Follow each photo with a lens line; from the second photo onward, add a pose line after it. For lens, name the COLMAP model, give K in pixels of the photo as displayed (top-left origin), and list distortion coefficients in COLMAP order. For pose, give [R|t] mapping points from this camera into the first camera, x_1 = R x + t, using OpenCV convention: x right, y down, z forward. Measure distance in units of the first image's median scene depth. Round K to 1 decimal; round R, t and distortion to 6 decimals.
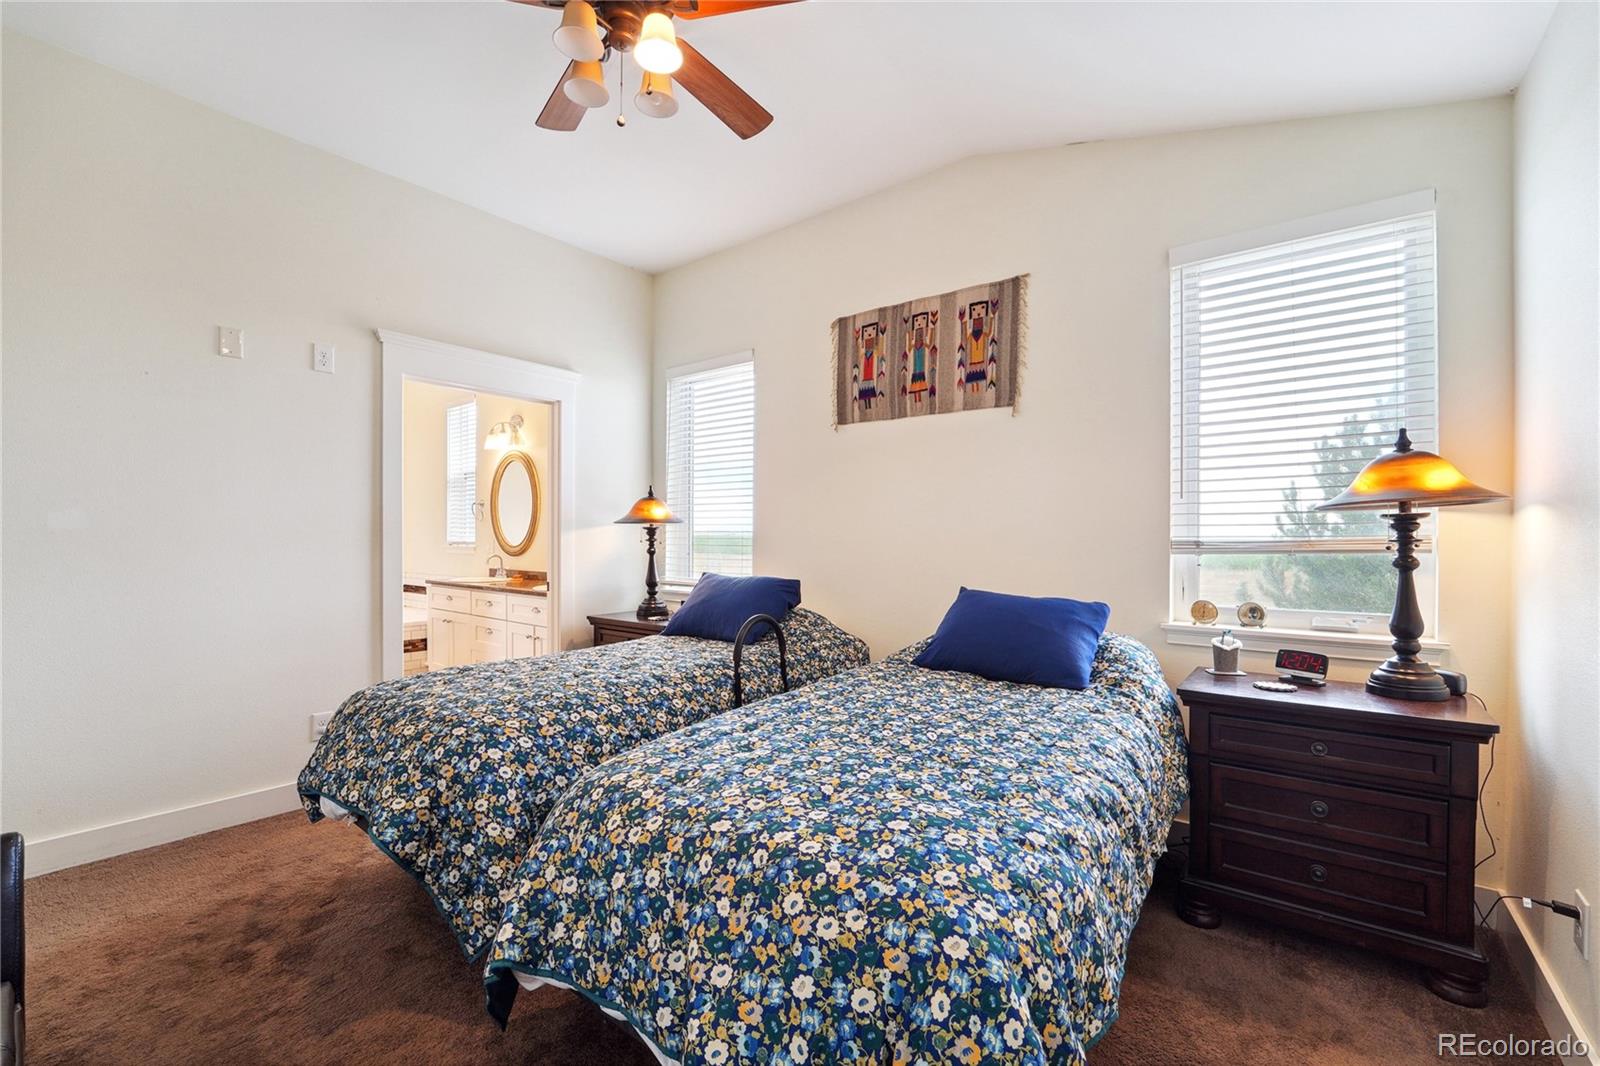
lens RADIAL K [[654.3, 0, 812.0], [0, 654.3, 543.4], [0, 0, 1]] dist [-0.016823, -0.000042]
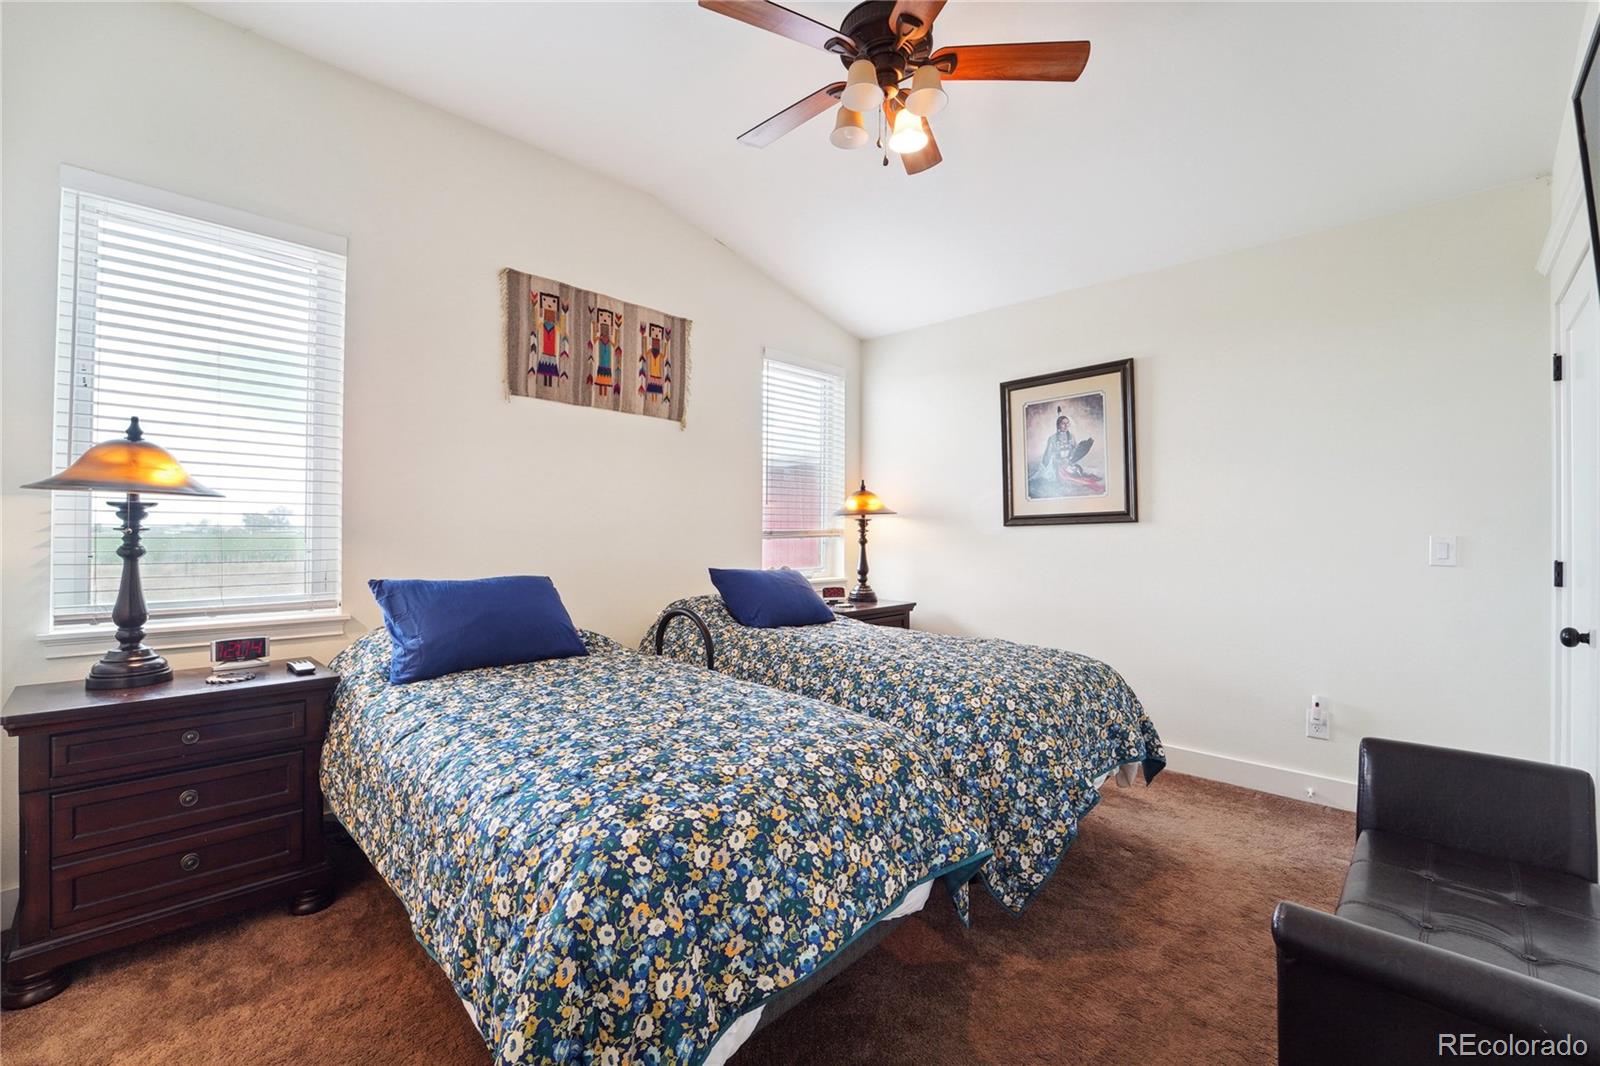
lens RADIAL K [[668.7, 0, 800.0], [0, 668.7, 533.0], [0, 0, 1]] dist [0.045724, -0.000011]
pose [[0.162195, -0.004834, 0.986747, -0.891300], [-0.006776, 0.999959, 0.006013, -0.006374], [-0.986735, -0.007662, 0.162156, 0.546042]]
